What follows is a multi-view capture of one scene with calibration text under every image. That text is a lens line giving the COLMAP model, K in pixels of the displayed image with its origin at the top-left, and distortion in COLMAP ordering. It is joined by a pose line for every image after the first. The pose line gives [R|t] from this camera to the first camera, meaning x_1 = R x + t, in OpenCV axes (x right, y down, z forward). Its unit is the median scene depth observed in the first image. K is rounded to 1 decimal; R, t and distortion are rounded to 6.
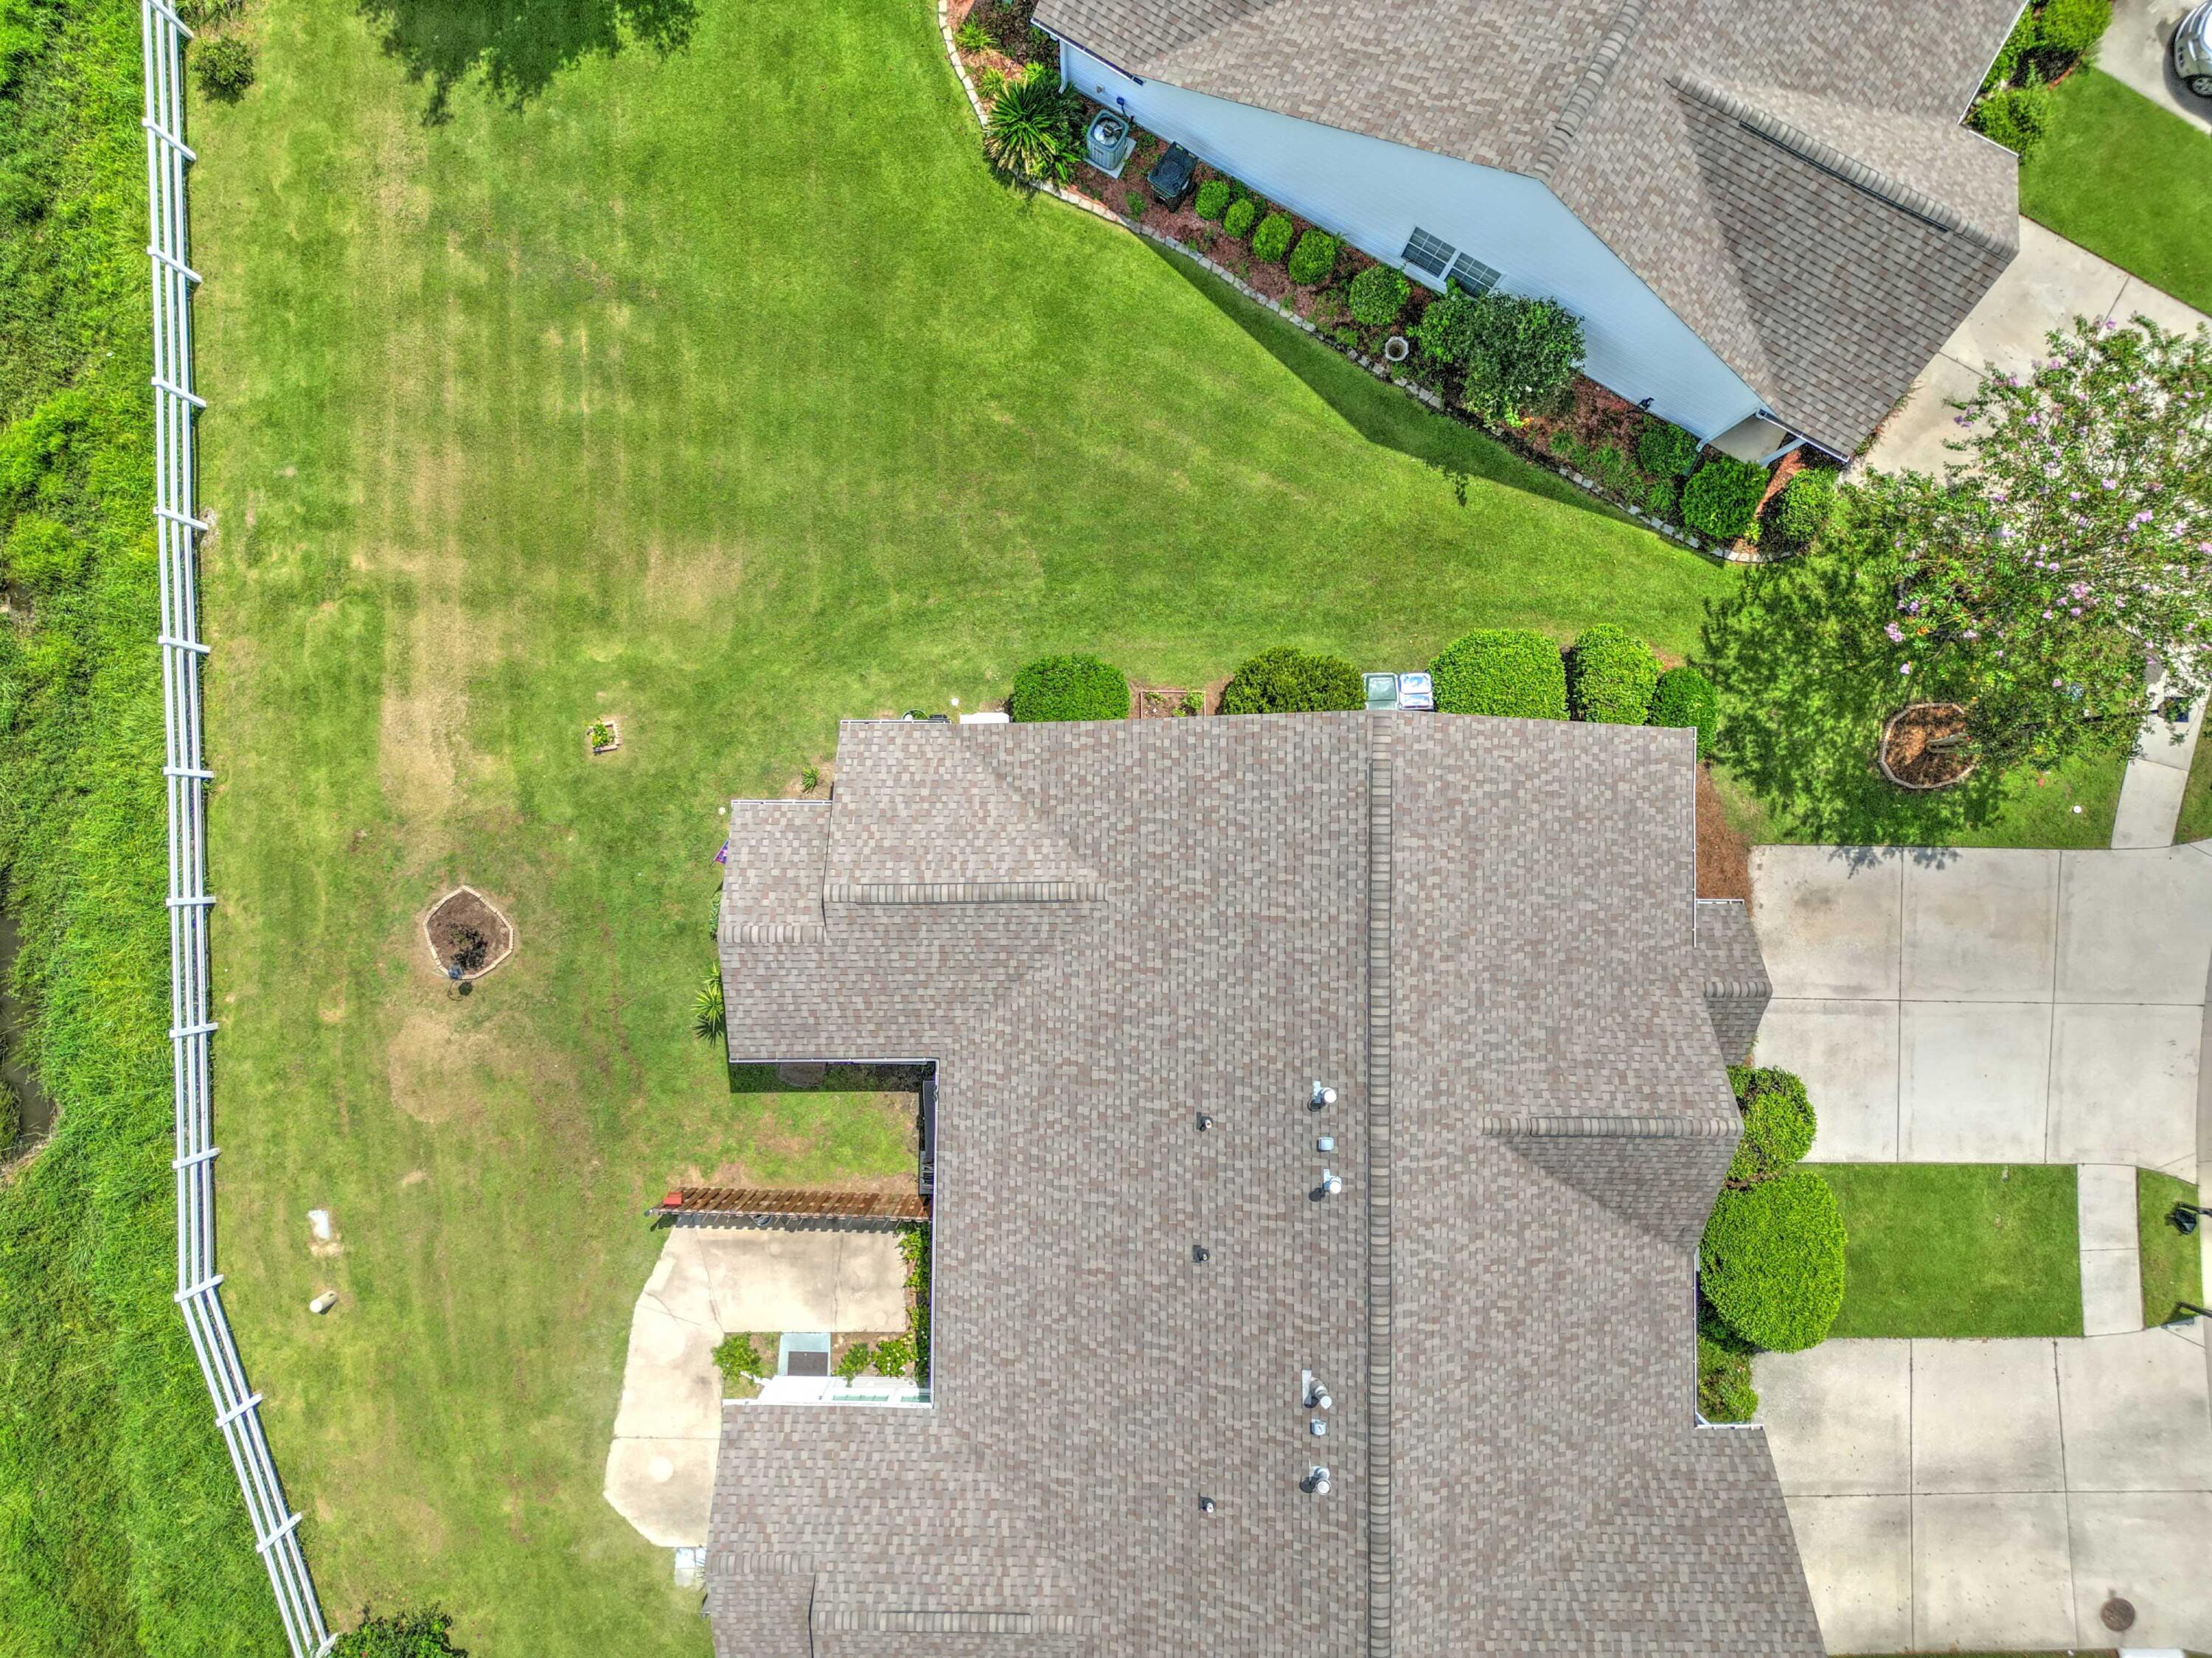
lens RADIAL K [[1526.8, 0, 1089.7], [0, 1526.8, 830.7], [0, 0, 1]] dist [0.061748, -0.055447]
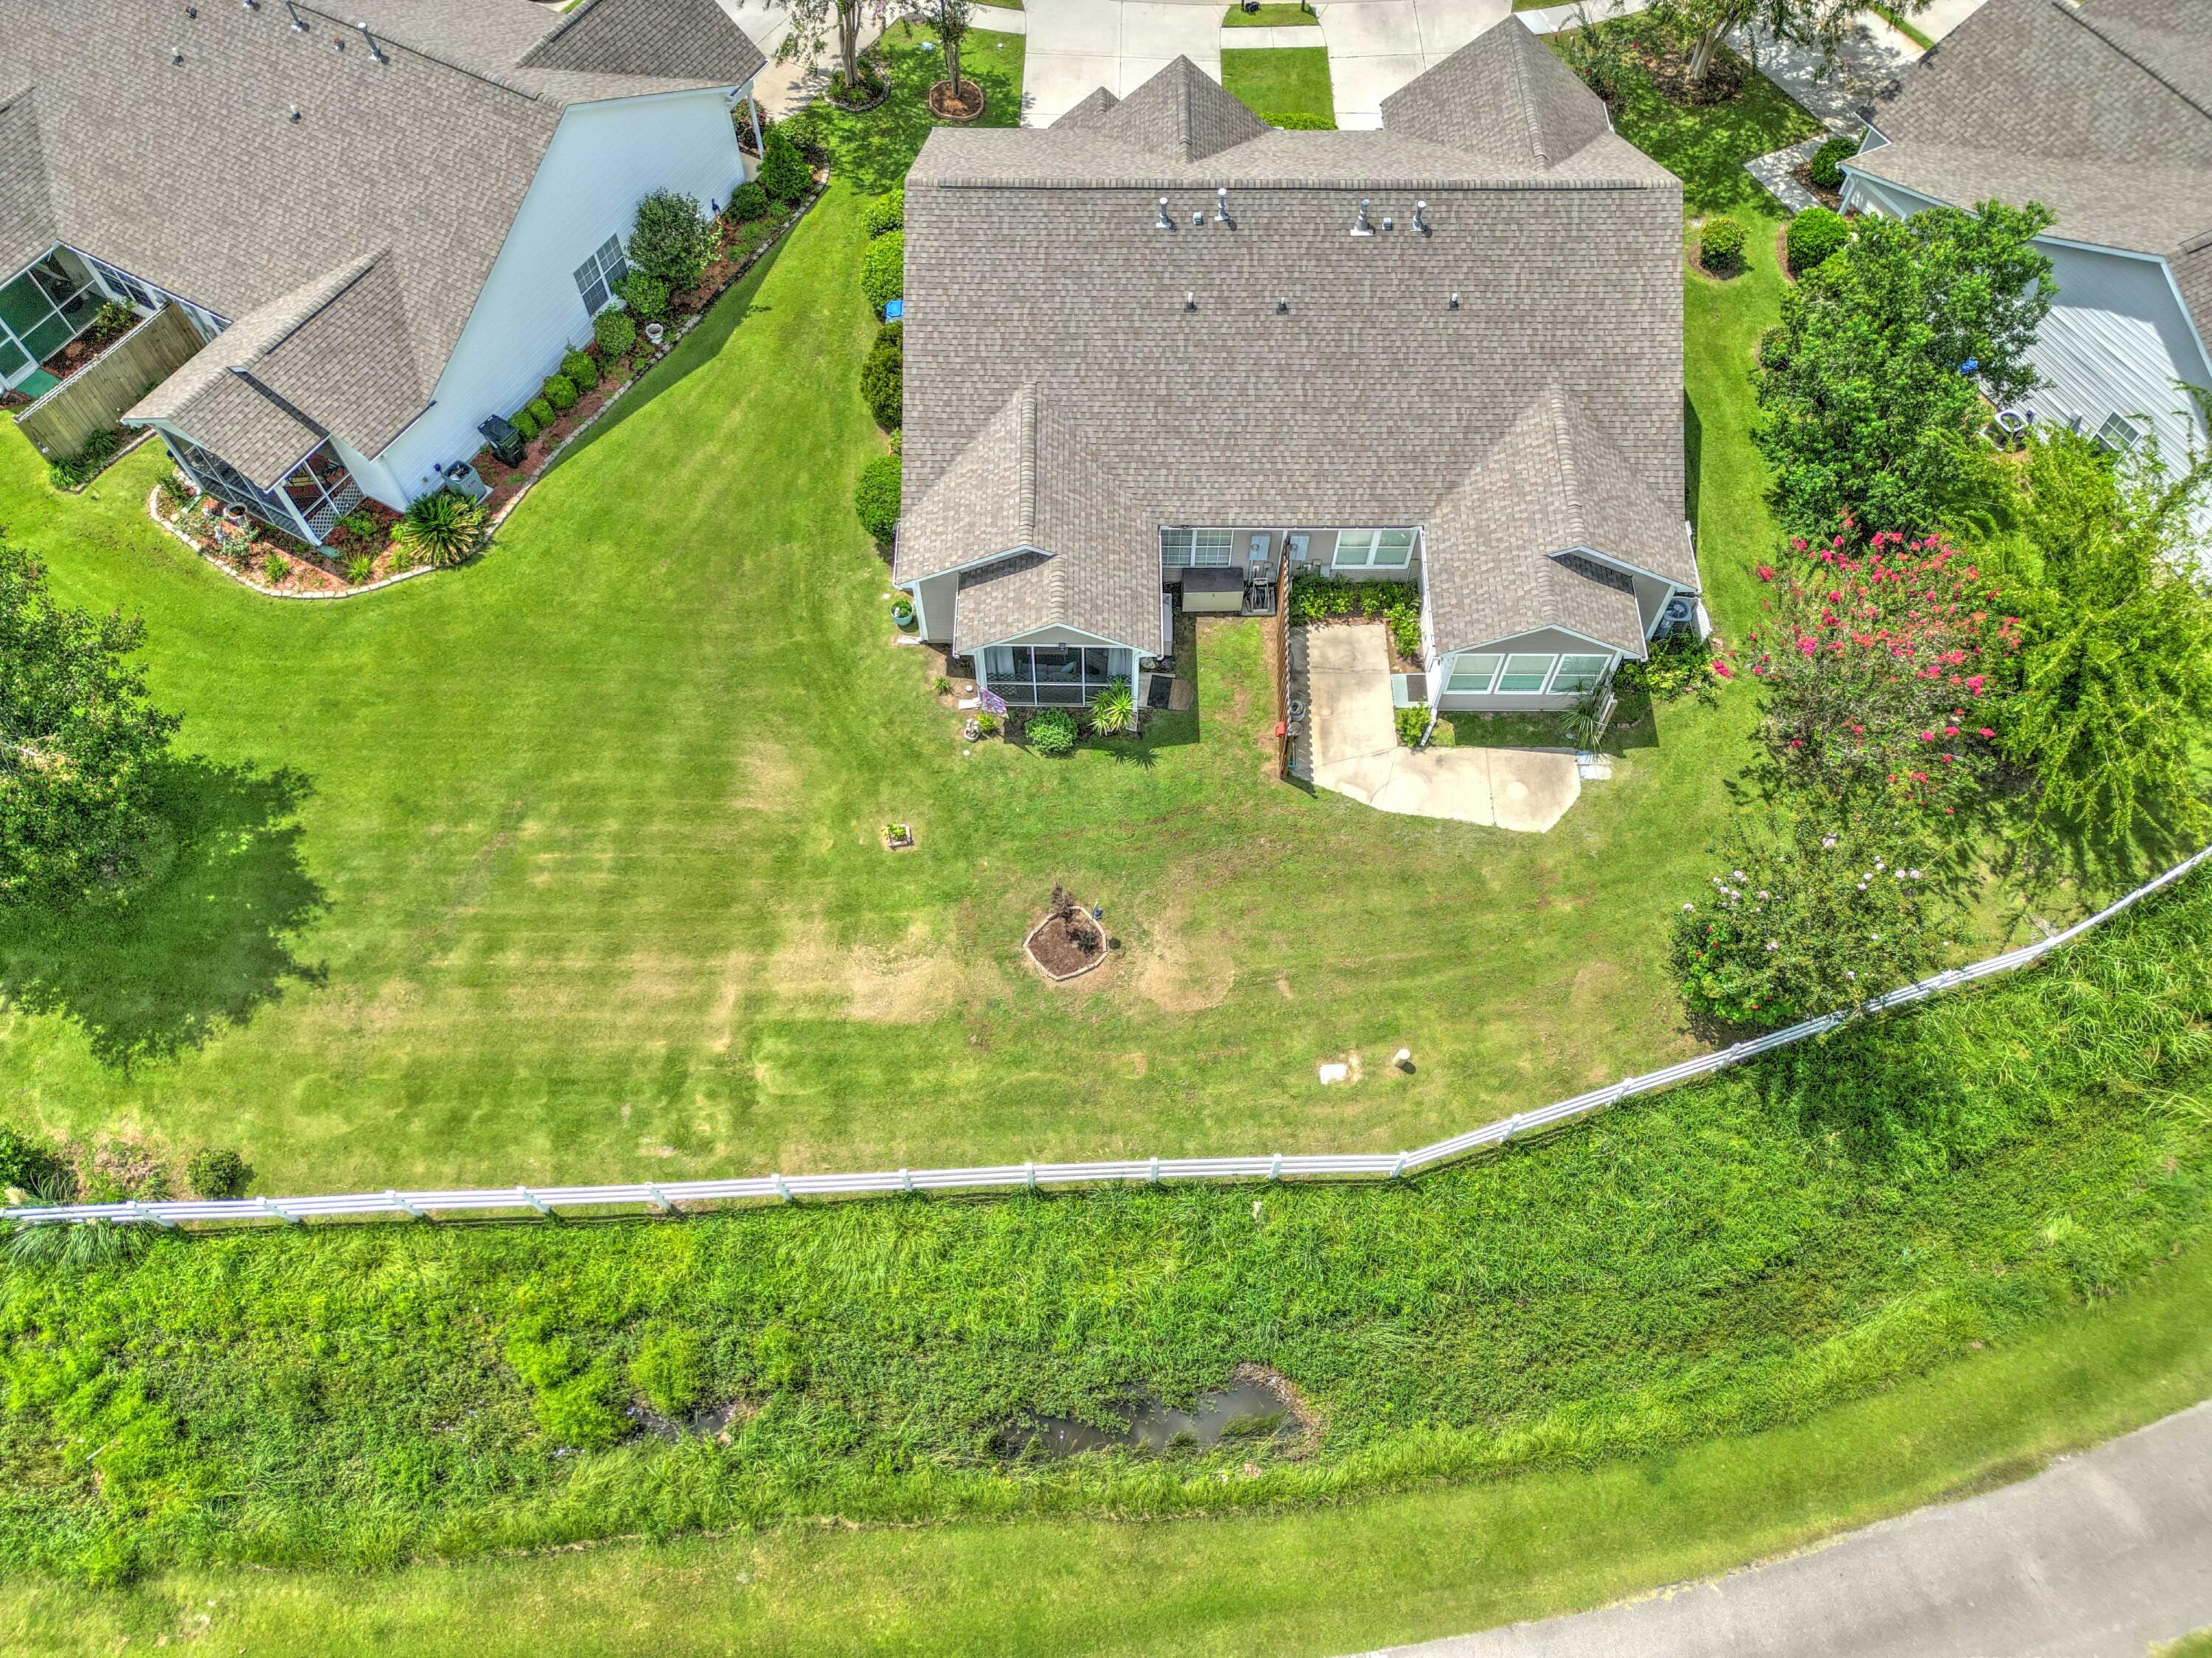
lens RADIAL K [[1526.8, 0, 1089.7], [0, 1526.8, 830.7], [0, 0, 1]] dist [0.061748, -0.055447]
pose [[0.003898, -0.875490, 0.483220, -0.864809], [0.999888, 0.010403, 0.010782, 0.071598], [-0.014467, 0.483124, 0.875432, -0.013546]]
